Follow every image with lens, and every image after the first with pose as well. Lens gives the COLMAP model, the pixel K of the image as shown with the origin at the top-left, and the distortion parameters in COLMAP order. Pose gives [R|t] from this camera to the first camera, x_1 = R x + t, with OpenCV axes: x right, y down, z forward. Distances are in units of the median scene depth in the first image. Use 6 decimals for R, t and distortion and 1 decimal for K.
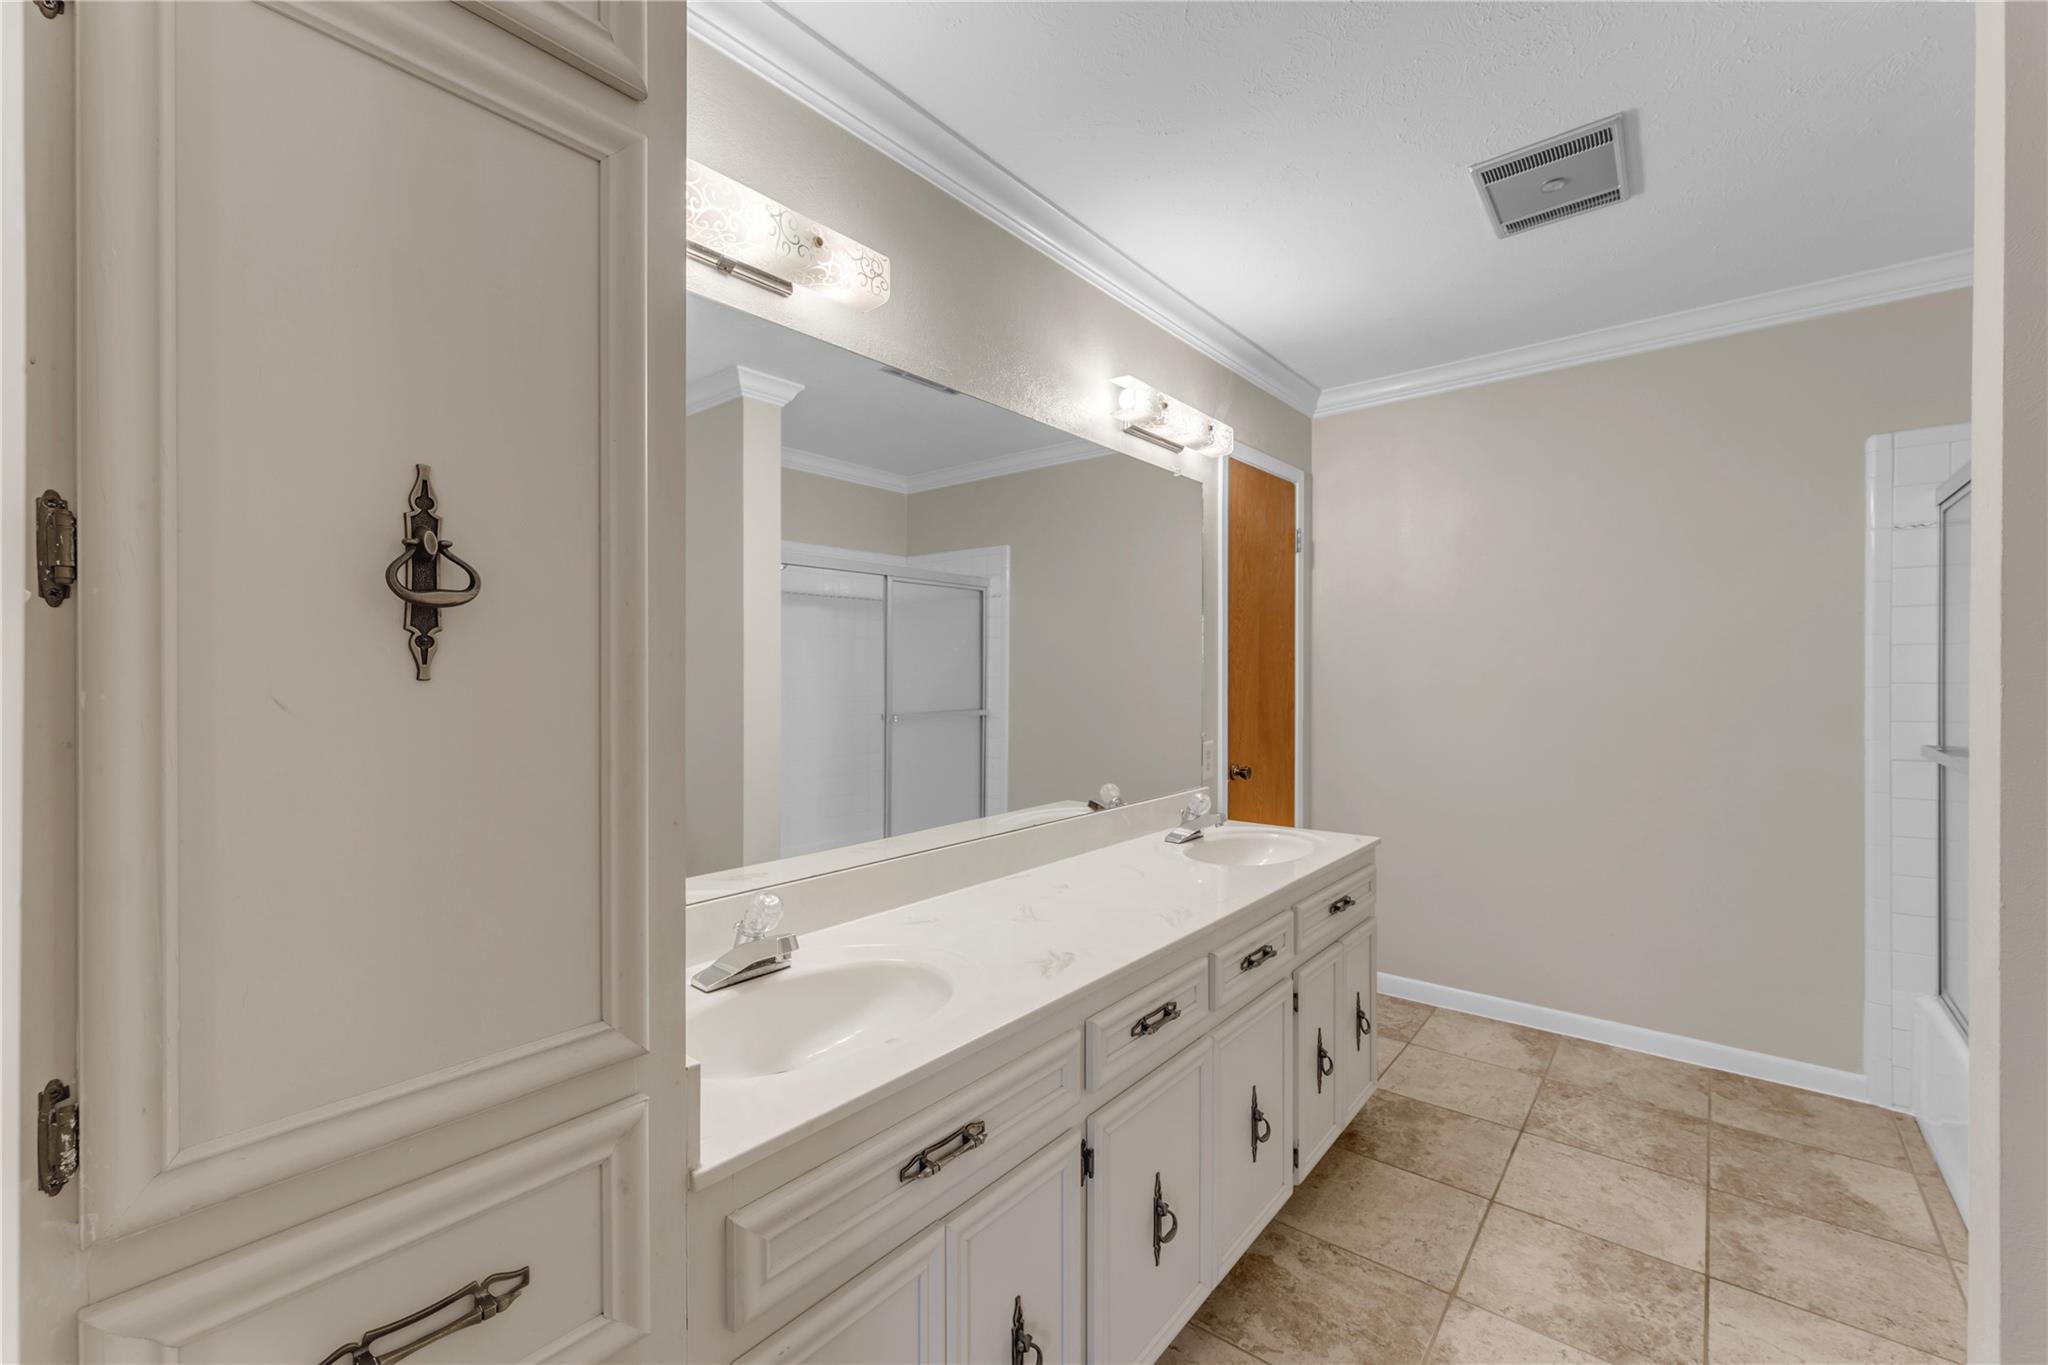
lens RADIAL K [[820.9, 0, 1022.5], [0, 820.9, 679.6], [0, 0, 1]] dist [0.000167, -0.001065]
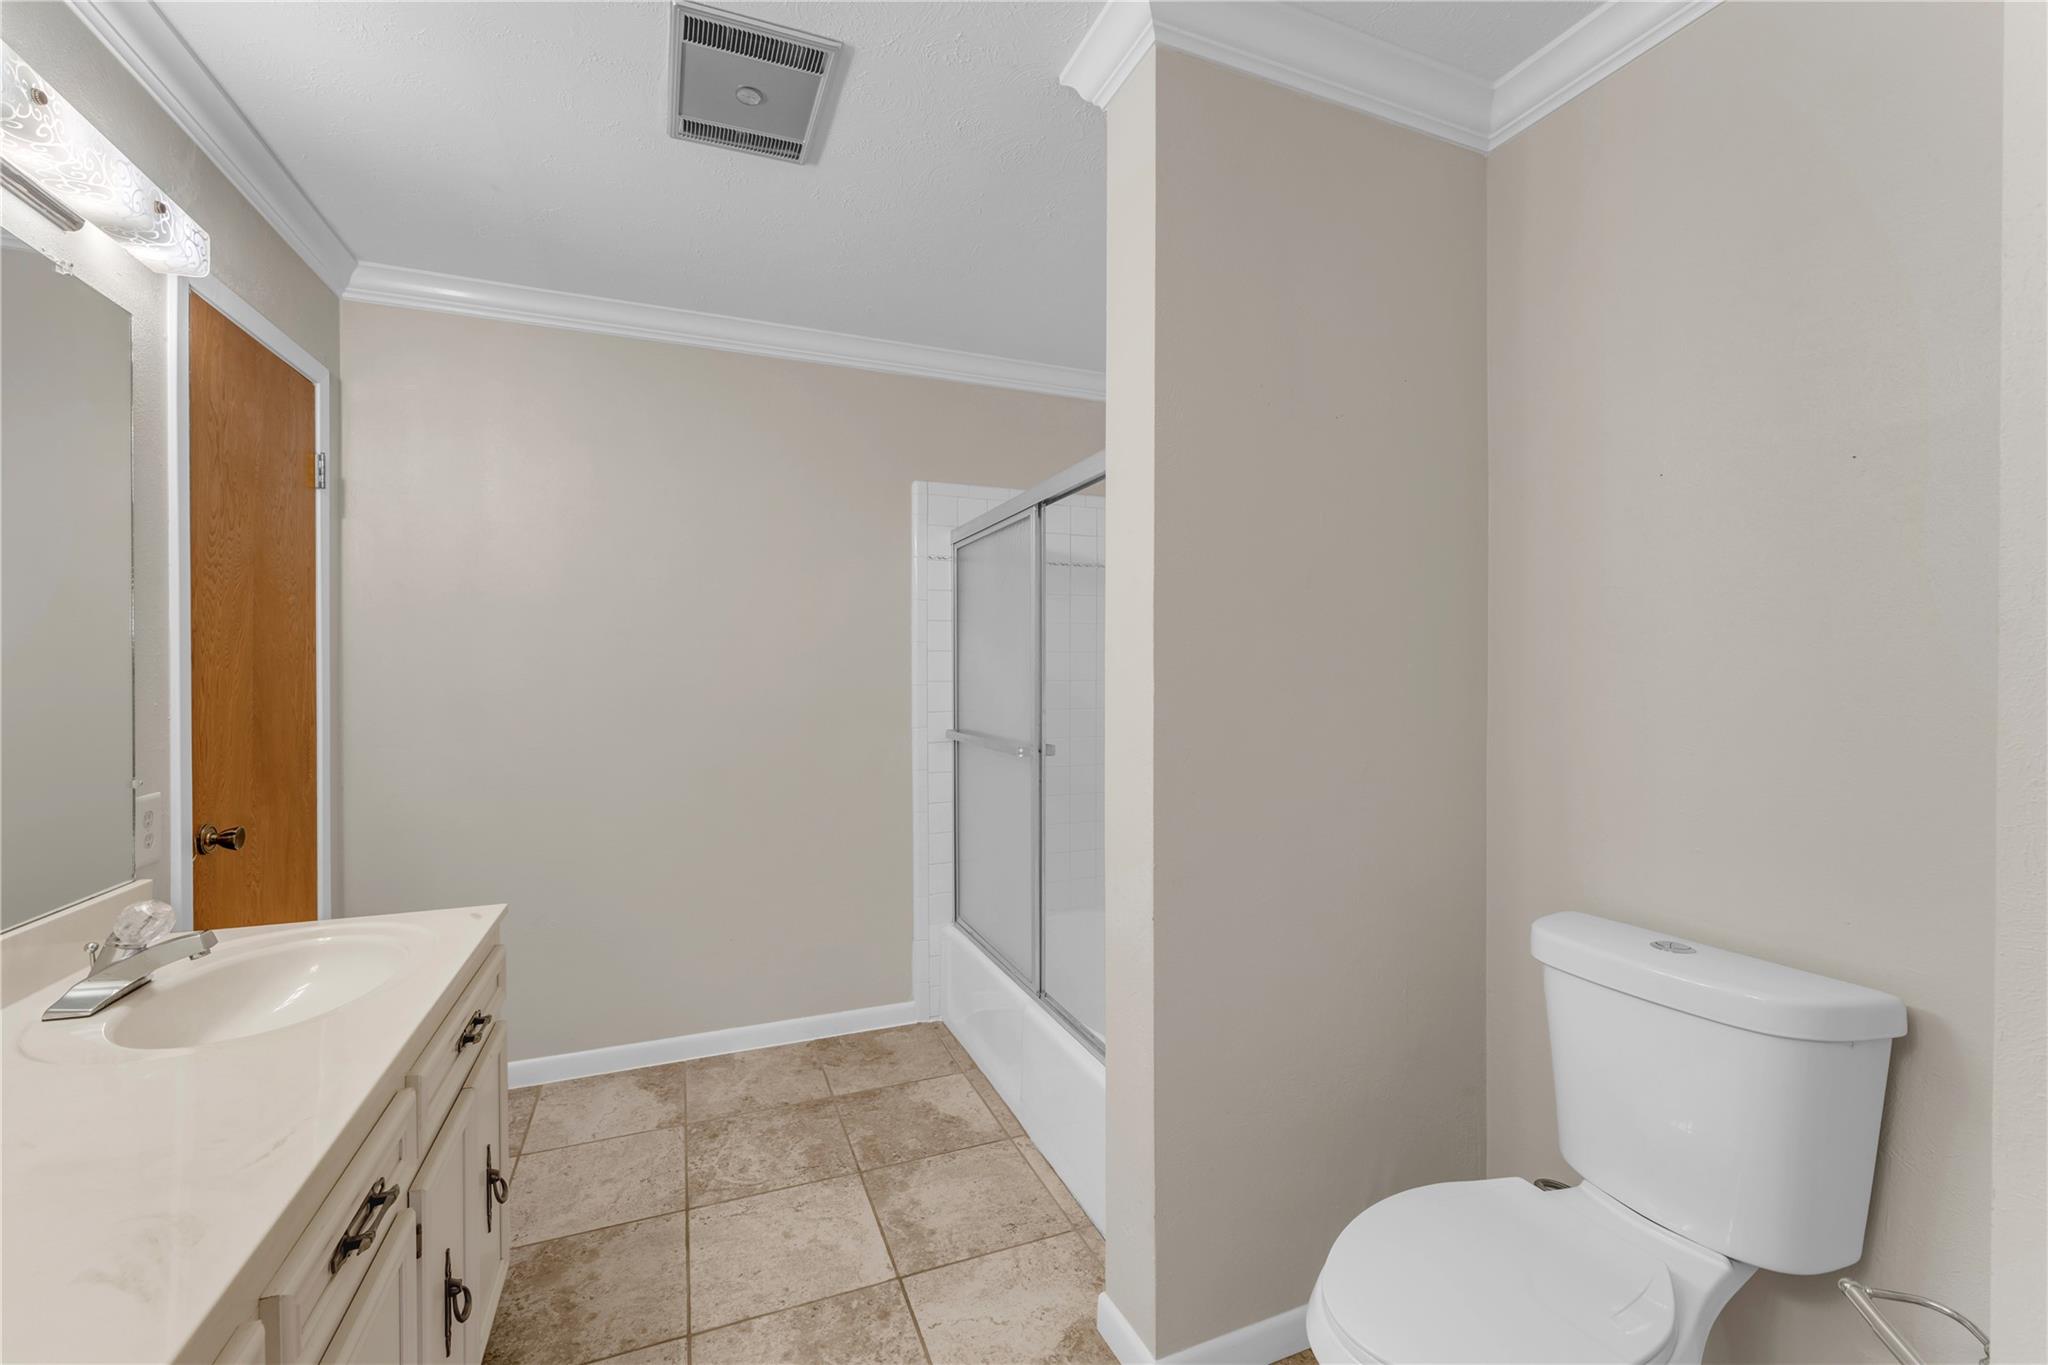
lens RADIAL K [[820.9, 0, 1023.2], [0, 820.9, 682.7], [0, 0, 1]] dist [0.000167, -0.001065]
pose [[0.467330, -0.006214, 0.884061, 0.020609], [0.003712, 0.999980, 0.005066, 0.000468], [-0.884075, 0.000914, 0.467343, 0.274685]]
